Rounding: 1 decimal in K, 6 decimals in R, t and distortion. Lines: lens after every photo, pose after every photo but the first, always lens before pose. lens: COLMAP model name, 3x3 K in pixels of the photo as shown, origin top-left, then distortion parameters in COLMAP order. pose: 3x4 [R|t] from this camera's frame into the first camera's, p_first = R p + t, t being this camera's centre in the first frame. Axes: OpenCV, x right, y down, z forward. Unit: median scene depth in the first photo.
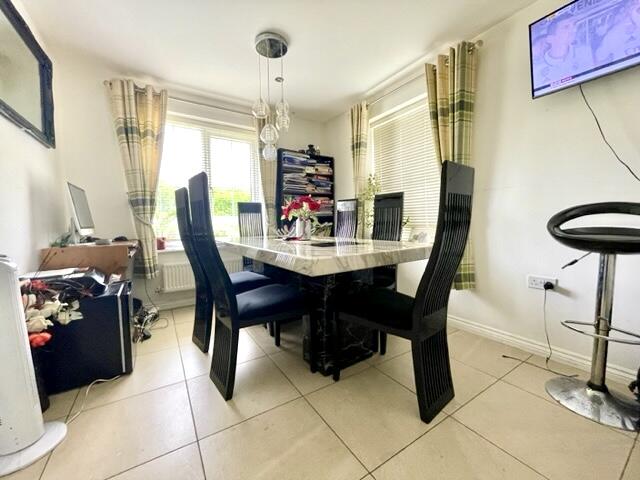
lens RADIAL K [[258.2, 0, 320.0], [0, 258.2, 242.6], [0, 0, 1]] dist [-0.000300, 0.000310]
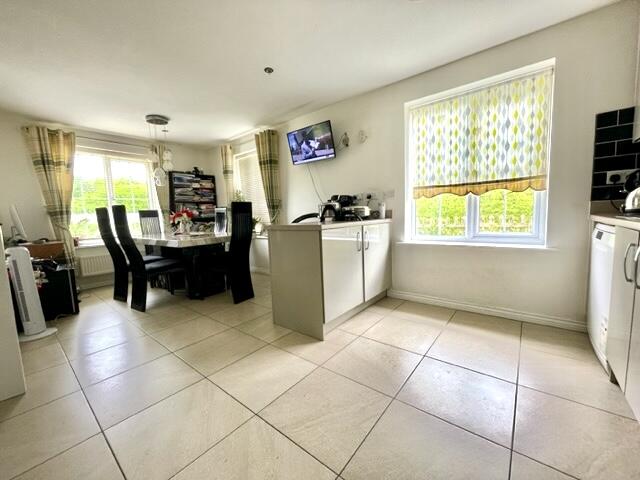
lens RADIAL K [[258.2, 0, 320.0], [0, 258.2, 240.1], [0, 0, 1]] dist [-0.000300, 0.000310]
pose [[0.949666, -0.055879, 0.308239, 0.208798], [0.051090, 0.998415, 0.023591, 0.028740], [-0.309069, -0.006656, 0.951016, -0.760094]]
